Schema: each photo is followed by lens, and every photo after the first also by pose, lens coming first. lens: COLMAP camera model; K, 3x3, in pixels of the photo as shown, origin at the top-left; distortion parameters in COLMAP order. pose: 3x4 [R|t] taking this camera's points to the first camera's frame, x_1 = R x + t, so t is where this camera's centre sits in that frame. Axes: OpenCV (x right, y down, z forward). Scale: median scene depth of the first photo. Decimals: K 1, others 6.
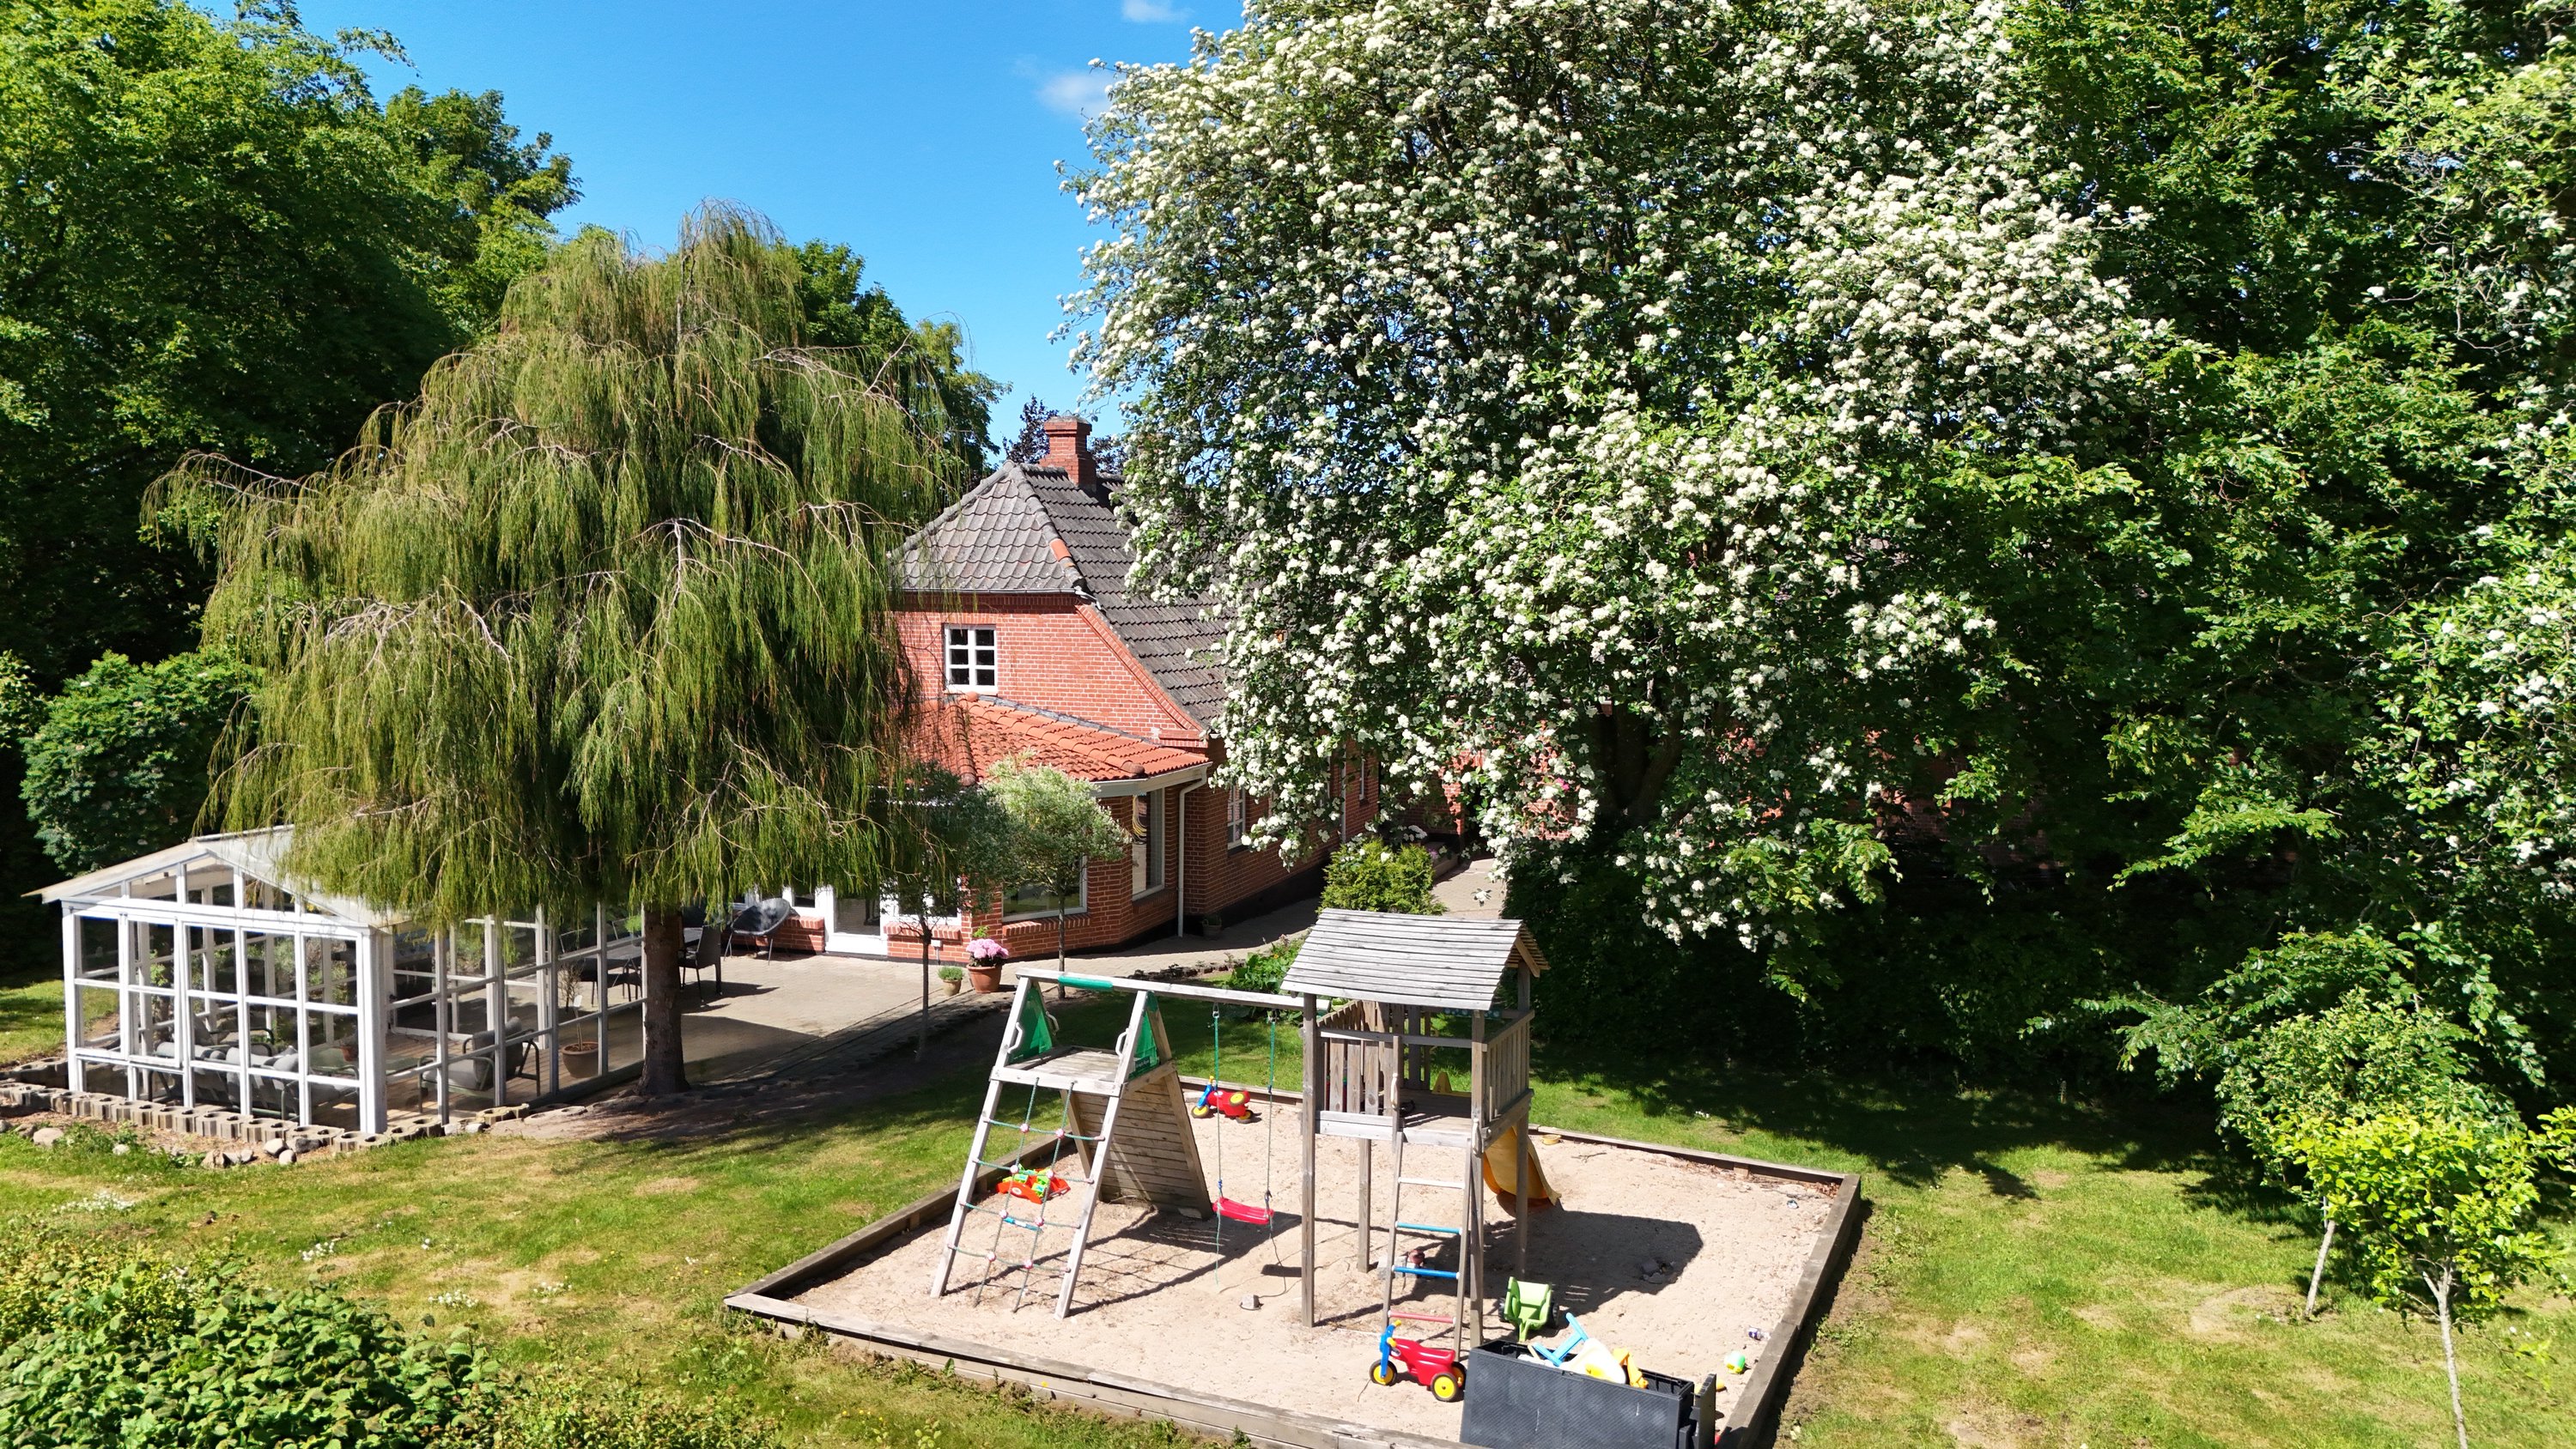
lens RADIAL K [[1936.4, 0, 1288.0], [0, 1936.4, 724.5], [0, 0, 1]] dist [0.065210, -0.042332]
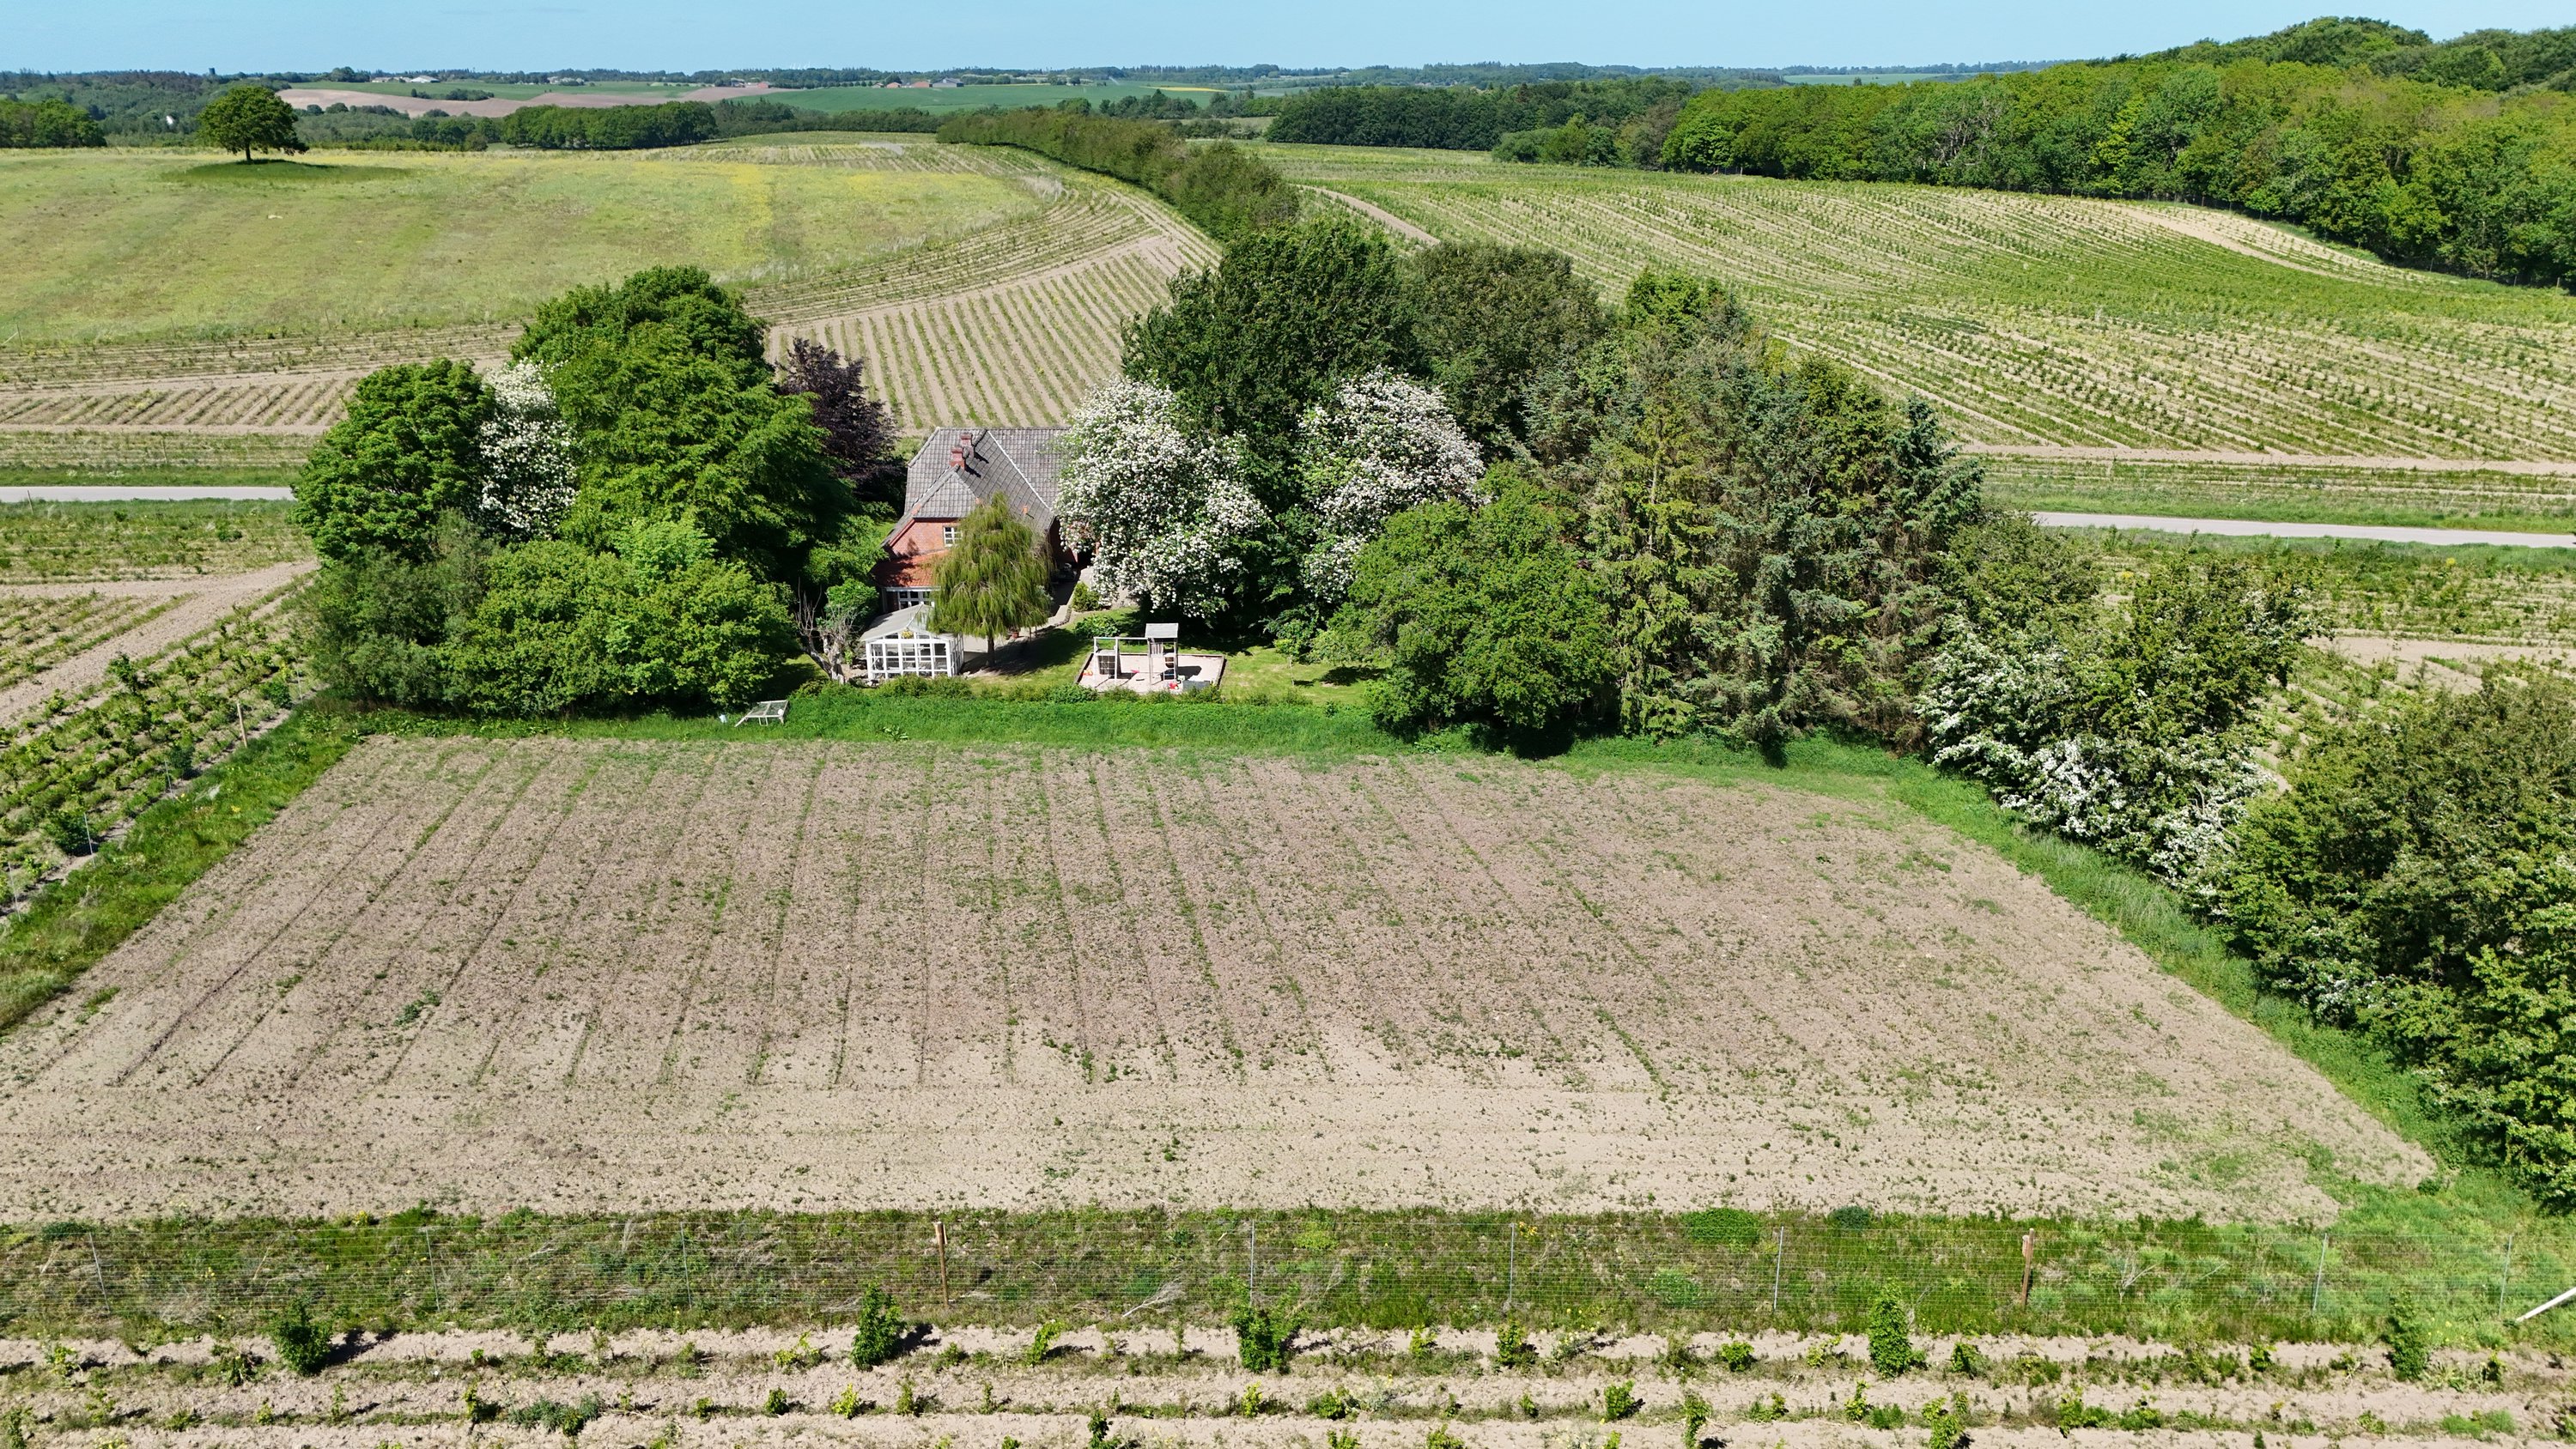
lens RADIAL K [[1936.4, 0, 1288.0], [0, 1936.4, 724.5], [0, 0, 1]] dist [0.065210, -0.042332]
pose [[0.934996, -0.120360, 0.333612, -1.552352], [0.034740, 0.967212, 0.251583, -1.064102], [-0.352954, -0.223640, 0.908520, -4.575788]]
